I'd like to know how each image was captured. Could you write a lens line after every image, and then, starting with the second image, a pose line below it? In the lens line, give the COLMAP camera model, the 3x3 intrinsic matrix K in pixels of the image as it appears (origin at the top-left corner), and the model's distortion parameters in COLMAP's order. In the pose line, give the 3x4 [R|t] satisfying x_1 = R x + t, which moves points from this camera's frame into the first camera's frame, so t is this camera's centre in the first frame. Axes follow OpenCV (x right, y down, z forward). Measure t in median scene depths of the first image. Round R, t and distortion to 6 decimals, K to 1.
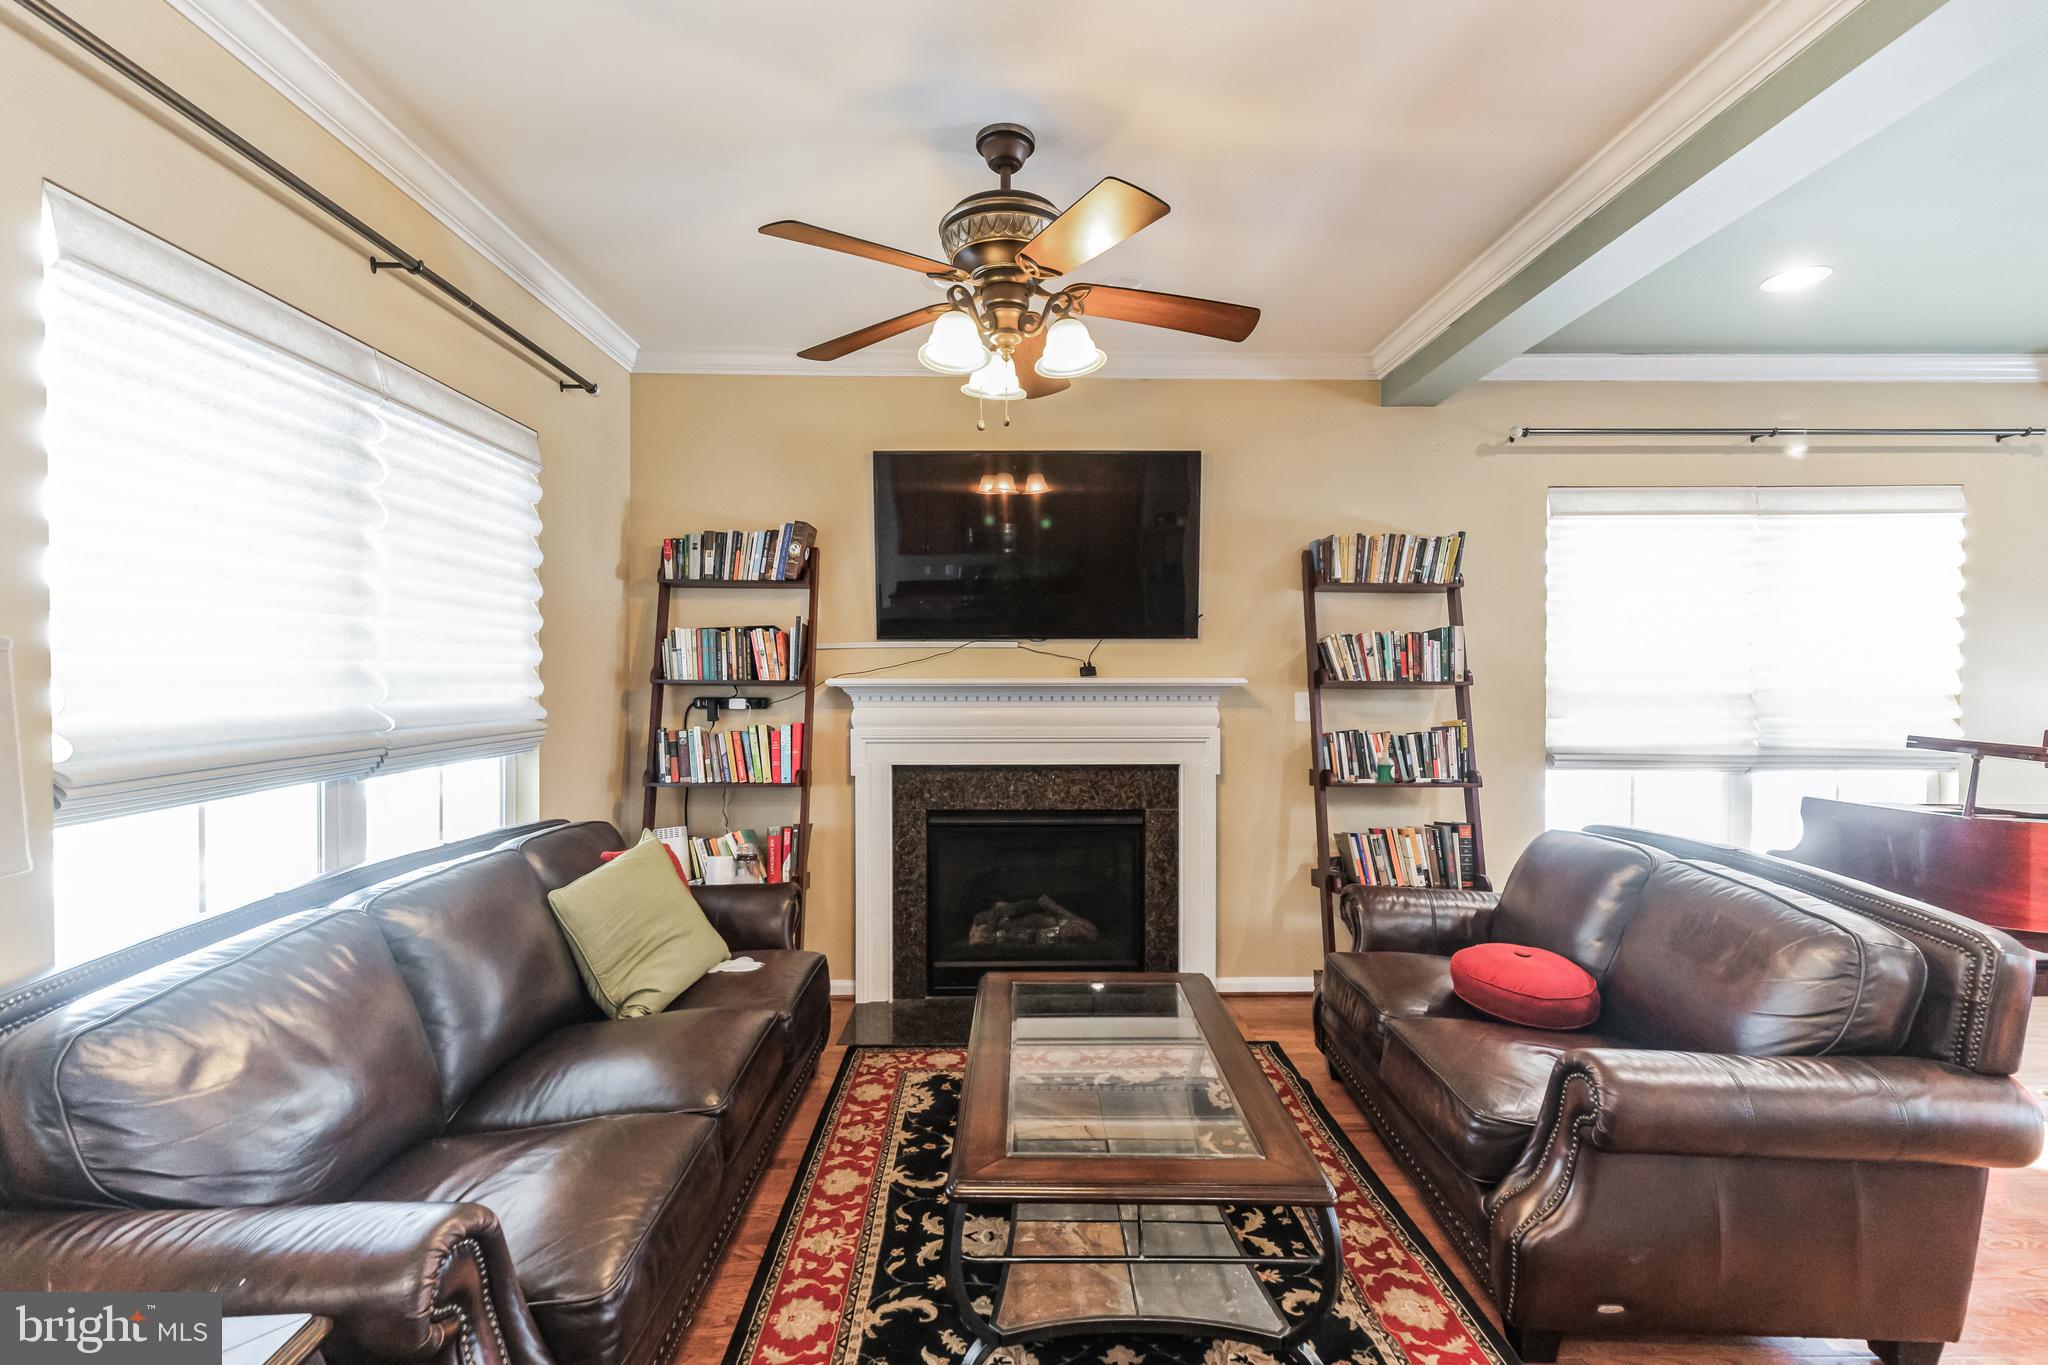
lens RADIAL K [[928.0, 0, 1024.0], [0, 928.0, 682.5], [0, 0, 1]] dist [0.009088, -0.000060]
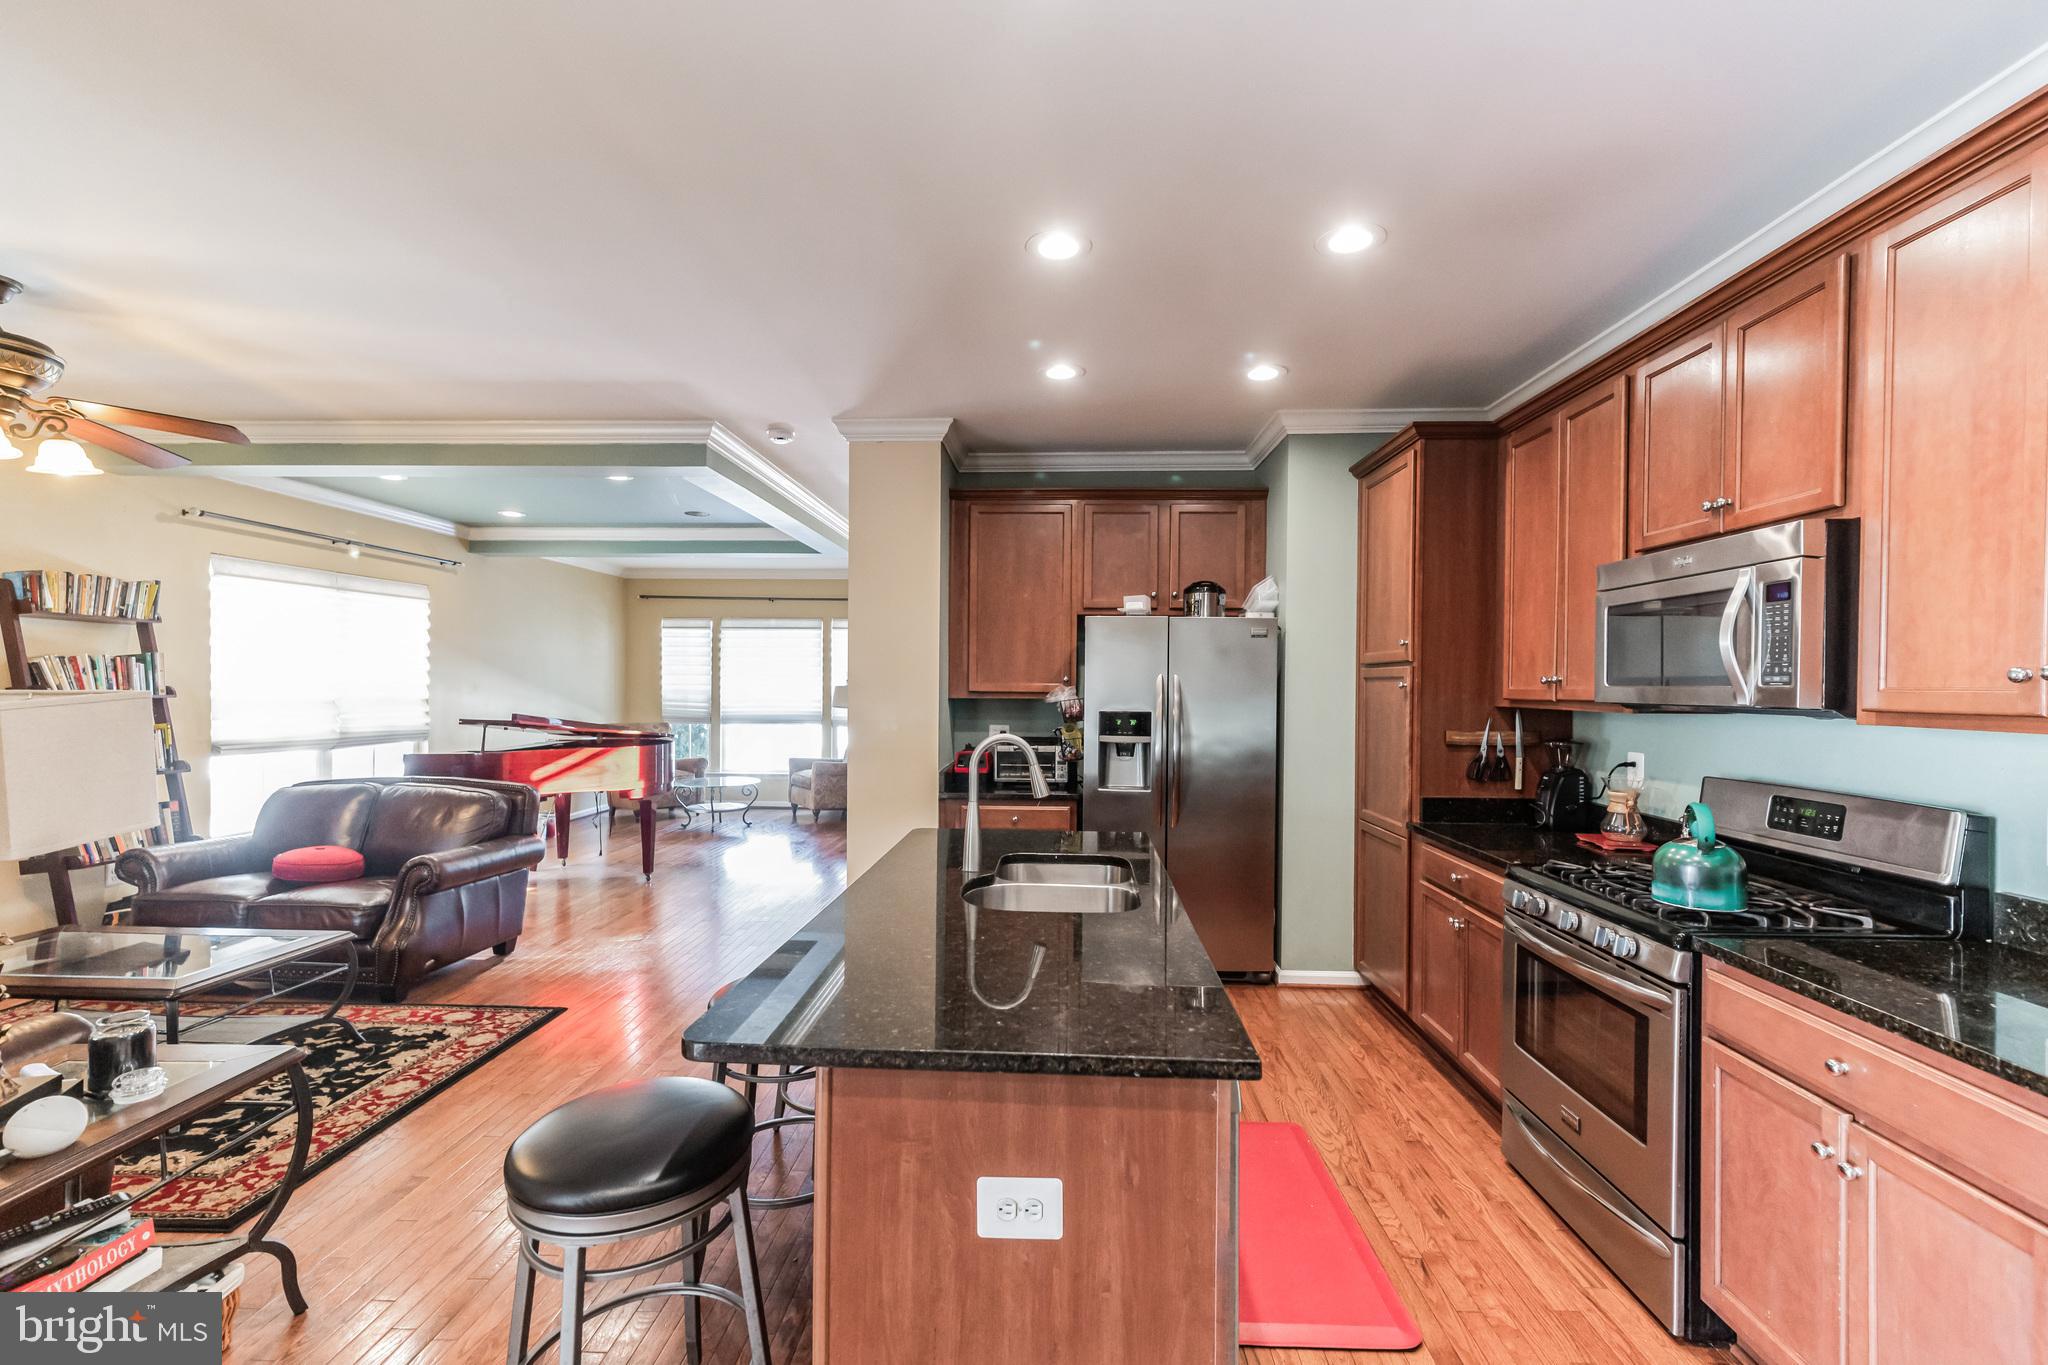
lens RADIAL K [[888.5, 0, 1026.0], [0, 888.5, 695.2], [0, 0, 1]] dist [0.004780, -0.000002]
pose [[0.062535, -0.011498, 0.997977, -0.717370], [-0.001675, 0.999931, 0.011626, -0.016956], [-0.998041, -0.002398, 0.062511, -0.305527]]
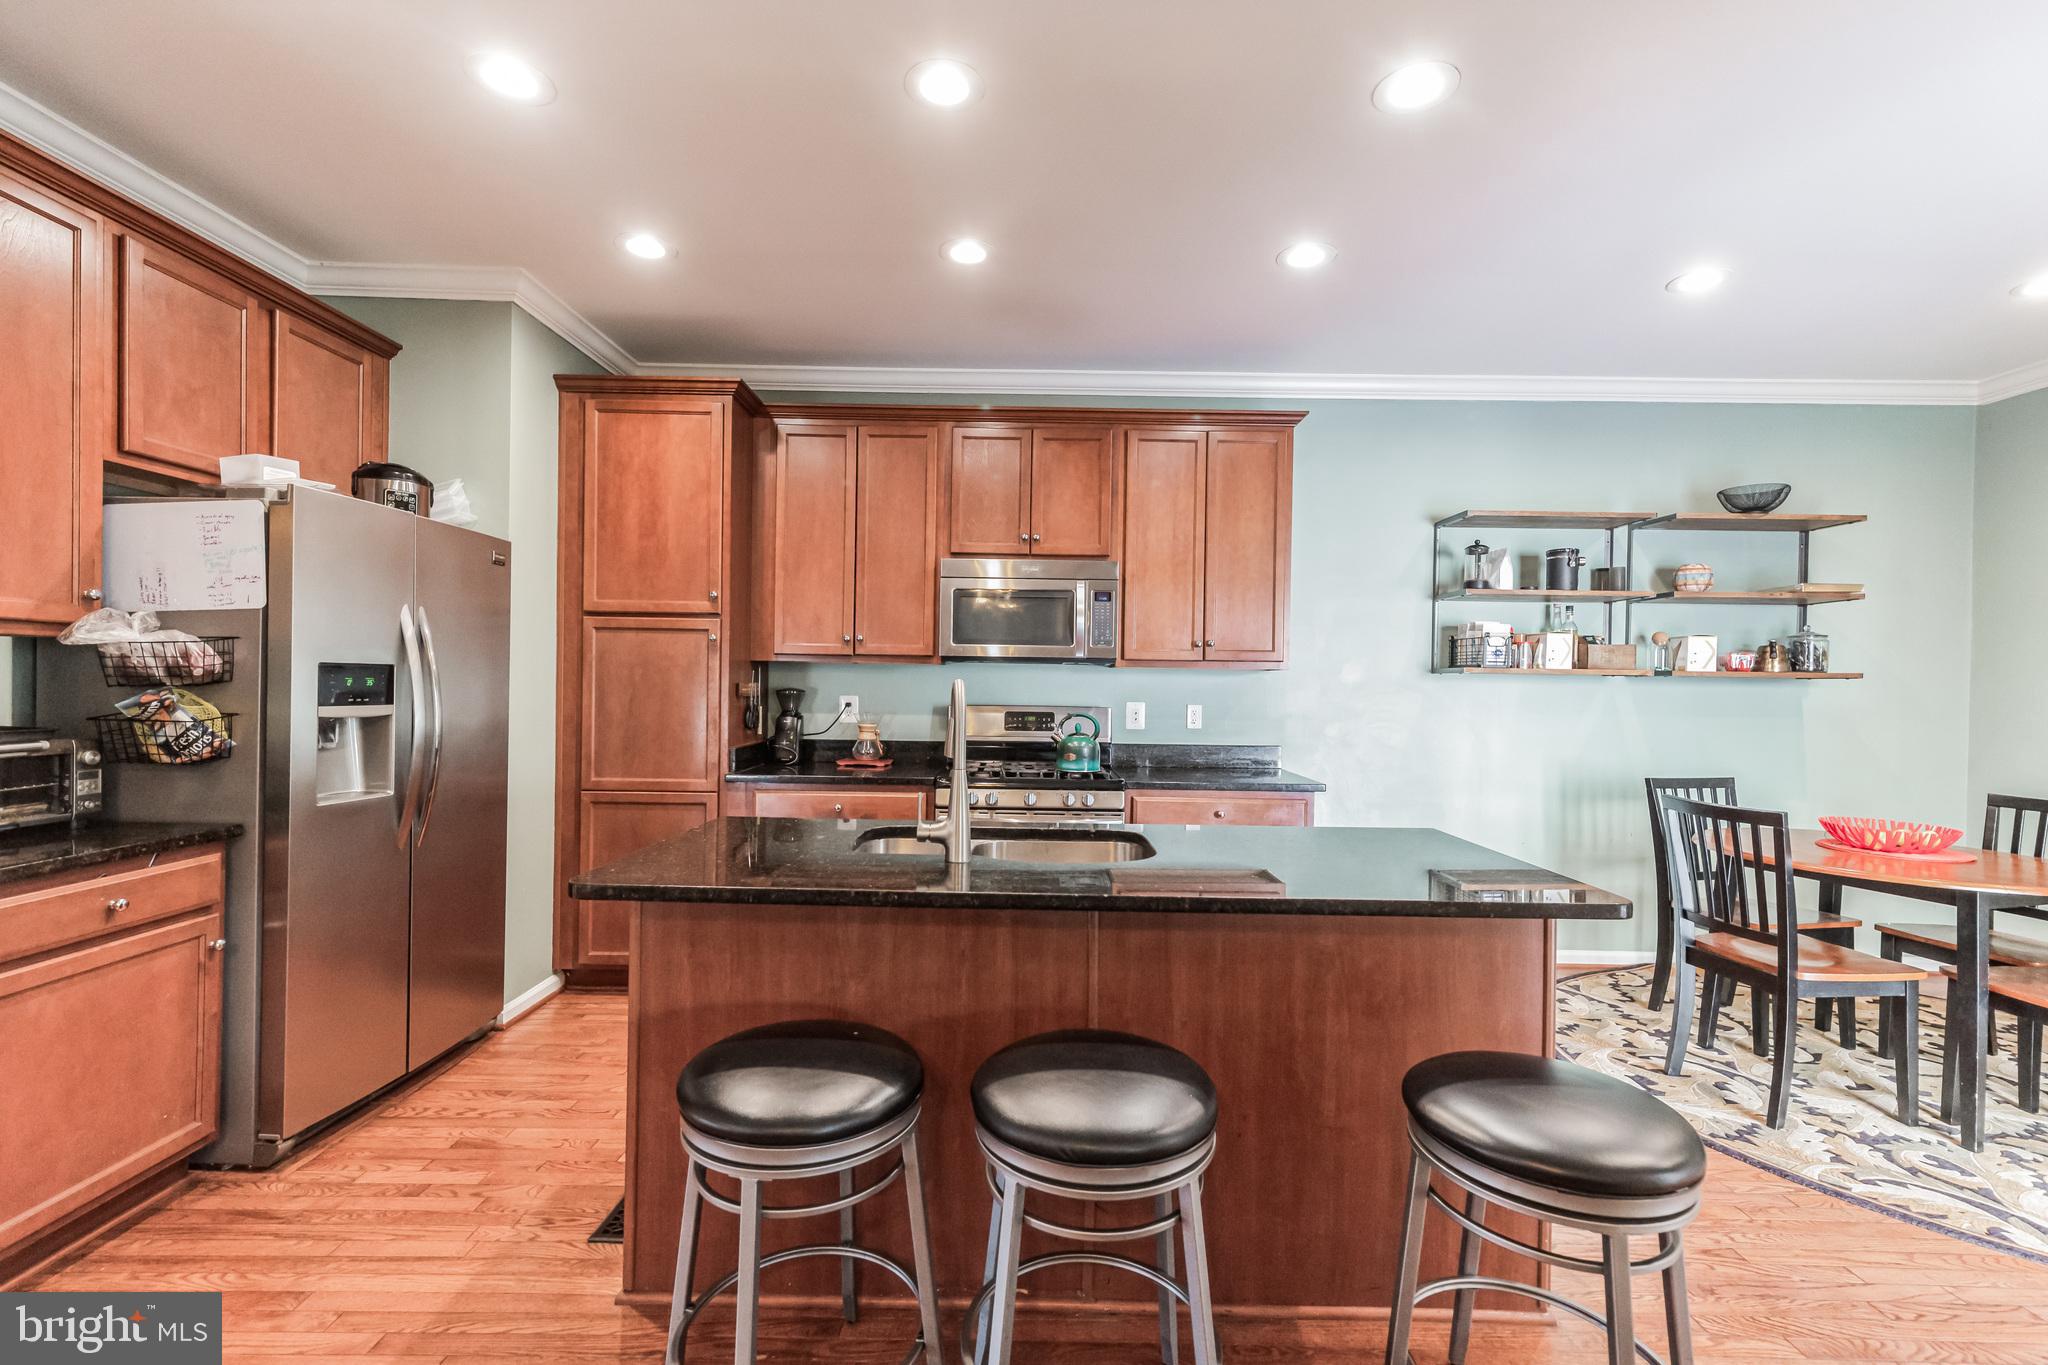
lens RADIAL K [[888.5, 0, 1026.0], [0, 888.5, 695.2], [0, 0, 1]] dist [0.004780, -0.000002]
pose [[-0.999678, -0.015712, 0.019905, -0.100829], [-0.015305, 0.999675, 0.020406, 0.018225], [-0.020220, 0.020094, -0.999594, 0.276161]]
